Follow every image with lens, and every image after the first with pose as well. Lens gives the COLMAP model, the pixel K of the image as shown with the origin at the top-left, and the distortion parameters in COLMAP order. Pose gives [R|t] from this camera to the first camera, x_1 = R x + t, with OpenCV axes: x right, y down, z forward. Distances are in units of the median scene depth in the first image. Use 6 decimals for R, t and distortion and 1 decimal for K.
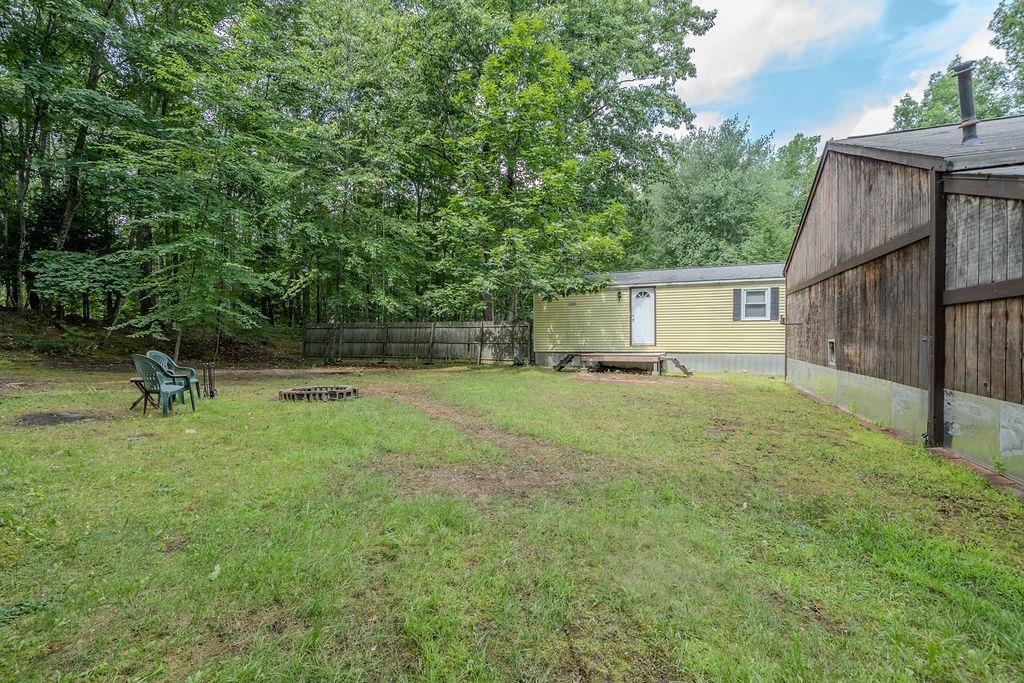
lens RADIAL K [[461.8, 0, 511.8], [0, 461.8, 339.5], [0, 0, 1]] dist [-0.004324, 0.001847]
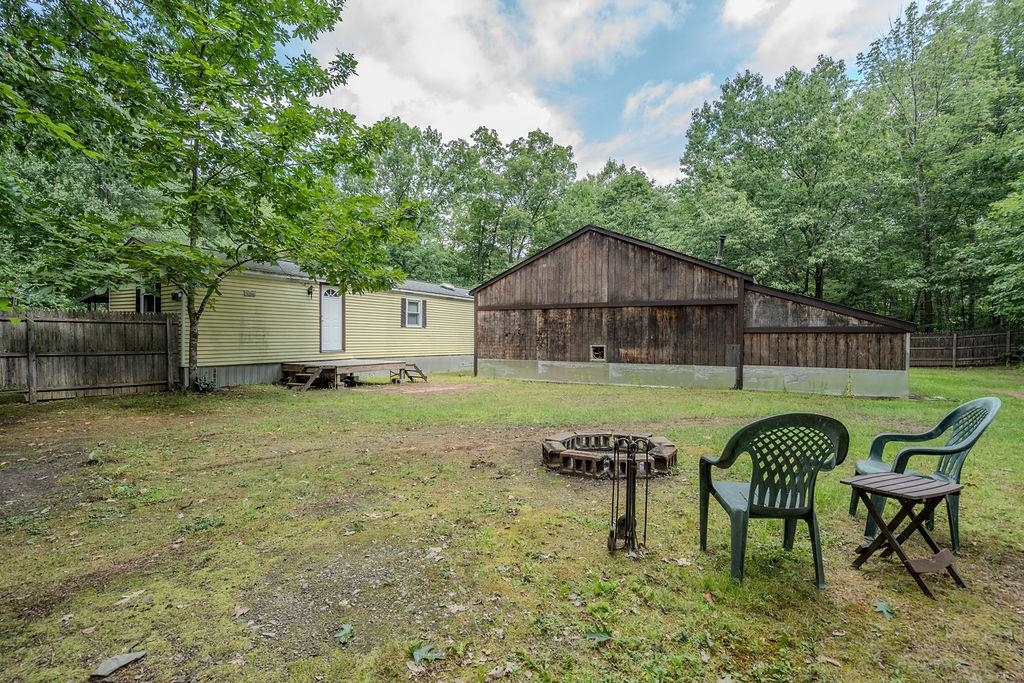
lens RADIAL K [[461.8, 0, 515.0], [0, 461.8, 344.2], [0, 0, 1]] dist [-0.004324, 0.001847]
pose [[0.161822, -0.007400, 0.986792, -0.502980], [-0.000959, 0.999970, 0.007656, -0.008654], [-0.986819, -0.002185, 0.161811, 0.518293]]
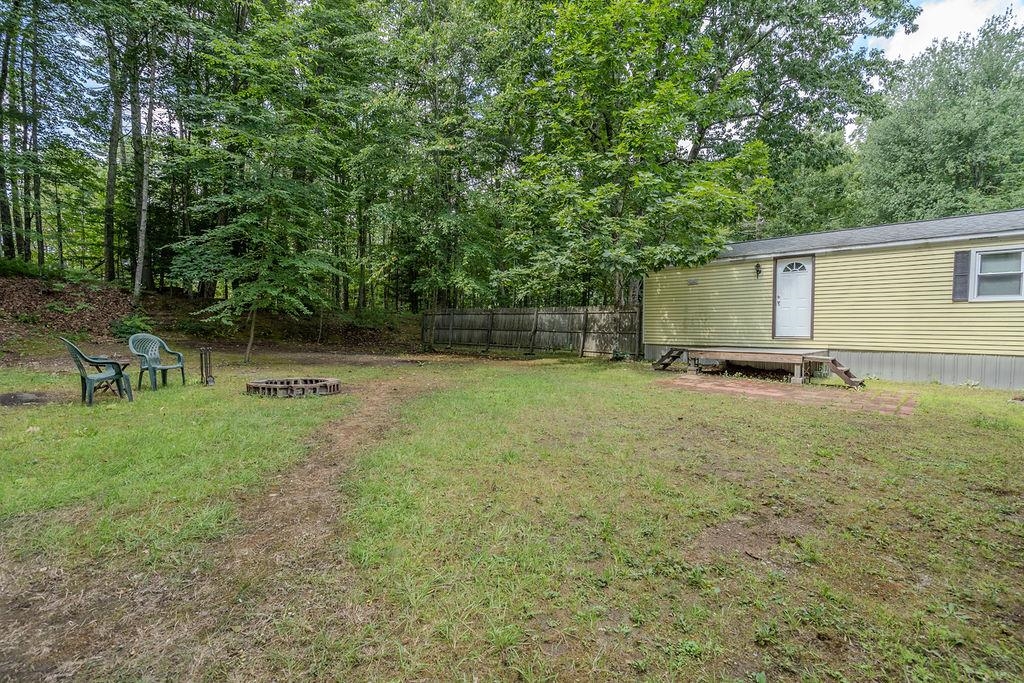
lens RADIAL K [[461.8, 0, 512.6], [0, 461.8, 341.2], [0, 0, 1]] dist [-0.004324, 0.001847]
pose [[0.929750, 0.021811, -0.367544, 0.142663], [-0.011356, 0.999468, 0.030586, -0.000136], [0.368015, -0.024264, 0.929503, 0.179594]]
